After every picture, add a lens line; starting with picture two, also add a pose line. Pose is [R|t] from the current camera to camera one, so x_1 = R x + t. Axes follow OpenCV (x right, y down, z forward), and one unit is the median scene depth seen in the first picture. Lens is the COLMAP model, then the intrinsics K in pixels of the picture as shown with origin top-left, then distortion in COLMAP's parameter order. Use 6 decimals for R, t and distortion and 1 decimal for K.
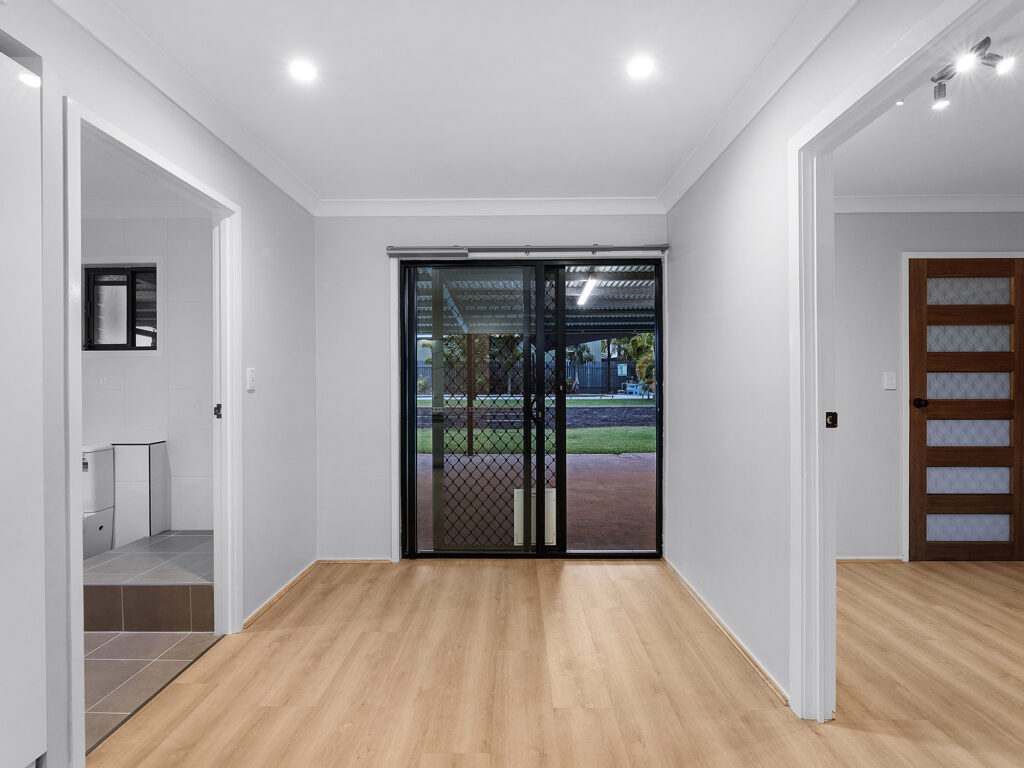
lens RADIAL K [[469.6, 0, 509.0], [0, 469.6, 388.6], [0, 0, 1]] dist [-0.007517, 0.001514]
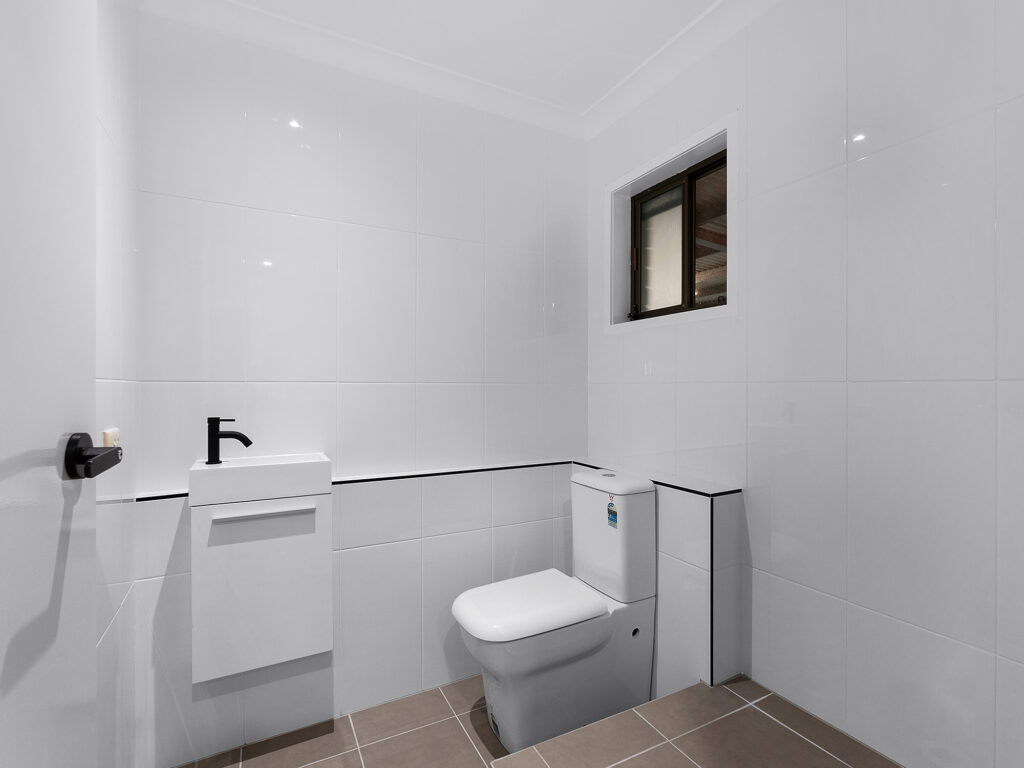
lens RADIAL K [[469.6, 0, 511.9], [0, 469.6, 382.1], [0, 0, 1]] dist [-0.007517, 0.001514]
pose [[0.475126, 0.001726, -0.879916, -0.420701], [-0.006631, 0.999977, -0.001619, 0.003518], [0.879893, 0.006604, 0.475126, 0.559517]]
